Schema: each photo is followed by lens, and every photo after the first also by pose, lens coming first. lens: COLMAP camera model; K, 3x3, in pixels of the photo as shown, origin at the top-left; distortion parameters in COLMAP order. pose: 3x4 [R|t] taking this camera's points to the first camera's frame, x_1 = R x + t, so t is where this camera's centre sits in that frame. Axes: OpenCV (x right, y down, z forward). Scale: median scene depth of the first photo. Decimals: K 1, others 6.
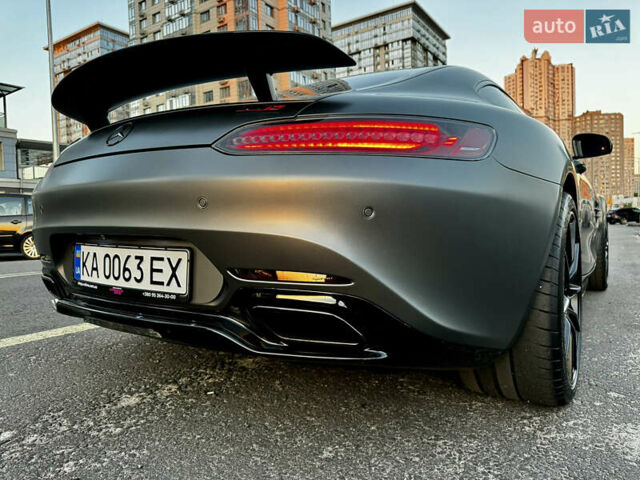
lens RADIAL K [[455.4, 0, 317.3], [0, 455.4, 242.4], [0, 0, 1]] dist [0.001933, -0.004747]
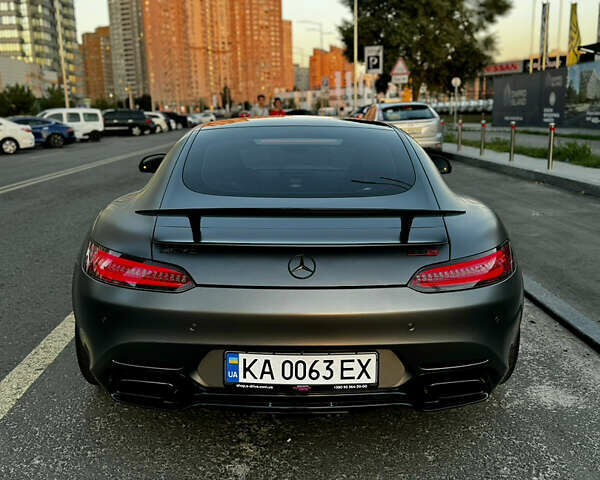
lens RADIAL K [[585.8, 0, 296.8], [0, 585.8, 238.7], [0, 0, 1]] dist [0.142792, -0.286436]
pose [[0.820590, -0.106933, 0.561425, -1.350963], [0.017598, 0.986602, 0.162193, -0.578594], [-0.571247, -0.123214, 0.811477, -0.274987]]
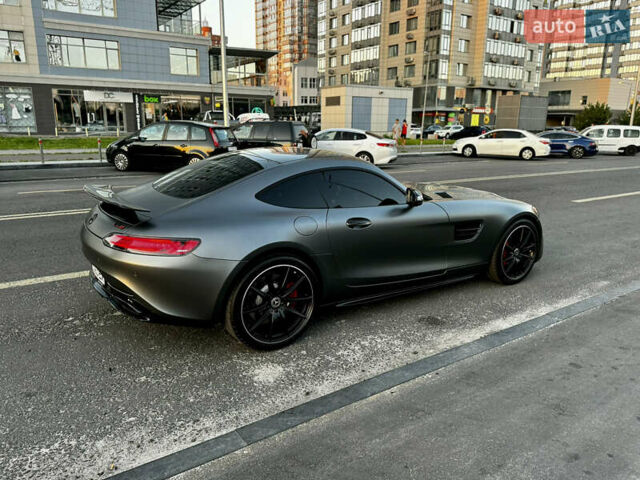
lens RADIAL K [[473.5, 0, 319.3], [0, 473.5, 235.9], [0, 0, 1]] dist [0.073580, -0.111519]
pose [[0.925976, 0.124635, -0.356420, 1.805159], [-0.054136, 0.978021, 0.201357, -0.785716], [0.373682, -0.167156, 0.912371, -1.076003]]
